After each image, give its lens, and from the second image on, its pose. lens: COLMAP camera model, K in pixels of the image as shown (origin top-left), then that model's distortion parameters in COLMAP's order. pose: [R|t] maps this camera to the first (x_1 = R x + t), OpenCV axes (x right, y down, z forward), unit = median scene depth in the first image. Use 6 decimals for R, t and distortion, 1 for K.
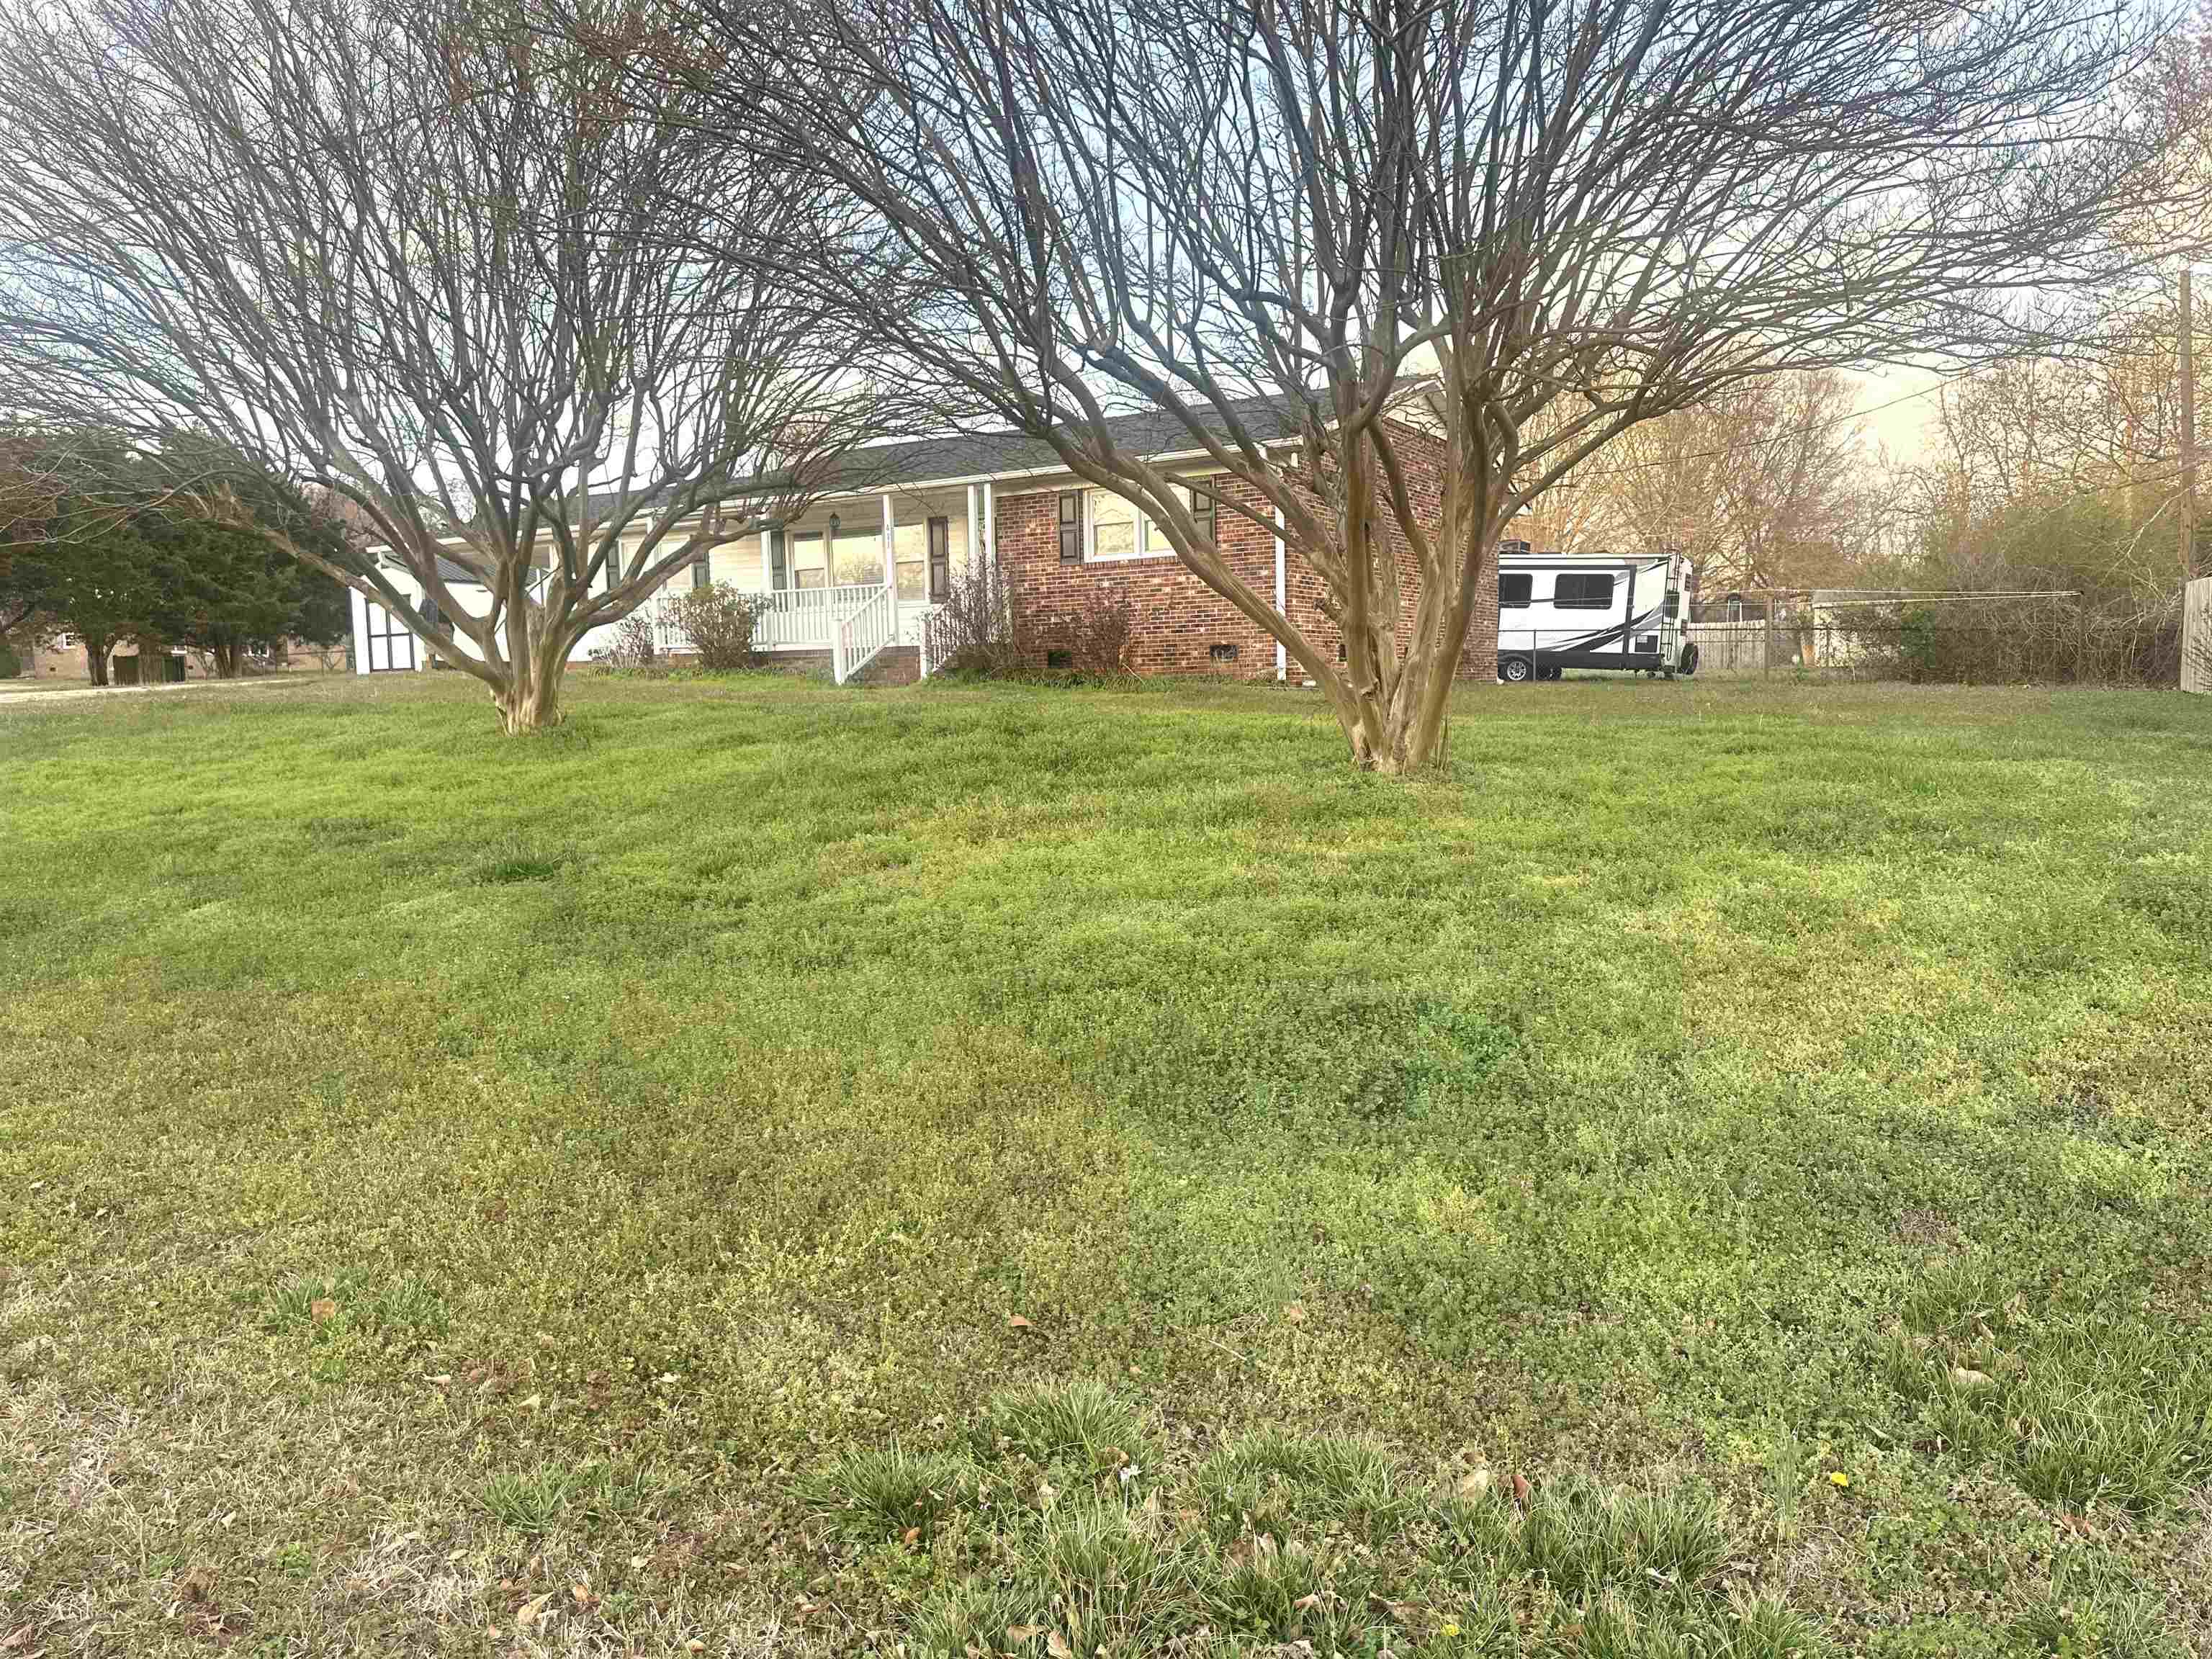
lens RADIAL K [[1541.0, 0, 1106.0], [0, 1541.0, 829.5], [0, 0, 1]] dist [0.149729, -0.249412]
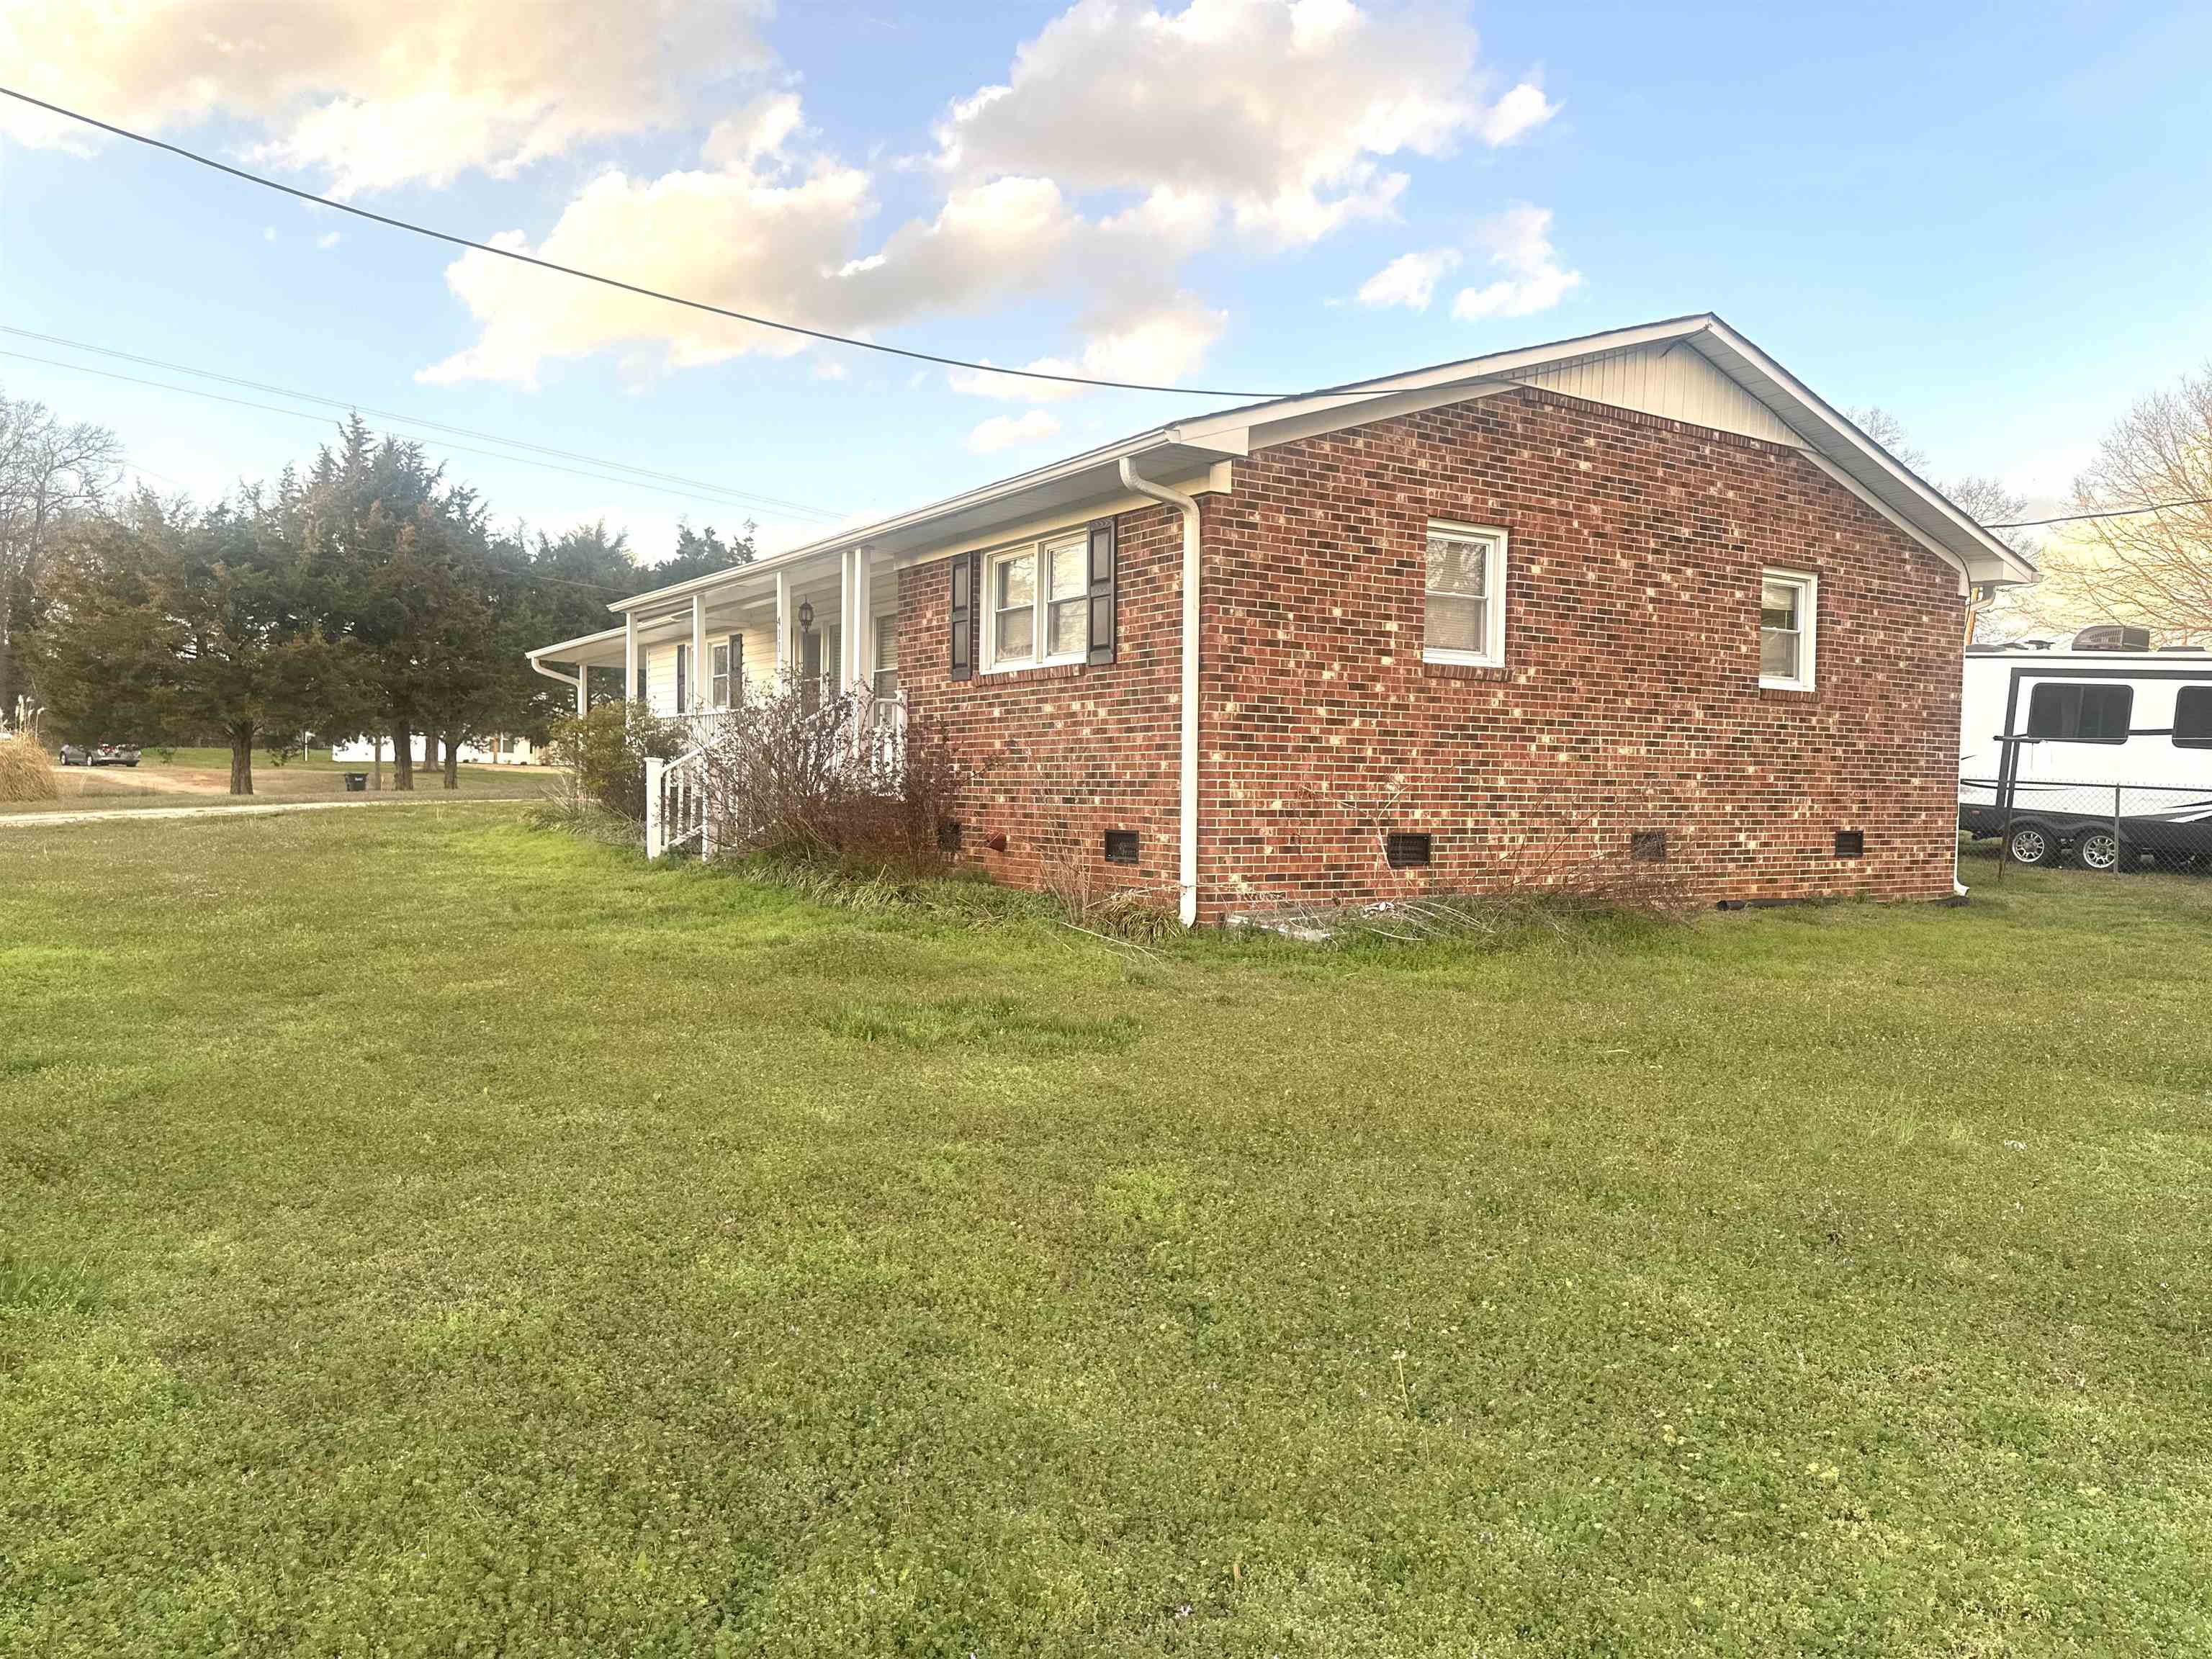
lens RADIAL K [[1541.0, 0, 1106.0], [0, 1541.0, 829.5], [0, 0, 1]] dist [0.149729, -0.249412]
pose [[0.902703, 0.042256, -0.428184, 0.281748], [-0.068101, 0.996653, -0.045215, -0.090615], [0.424840, 0.069976, 0.902560, 0.493167]]
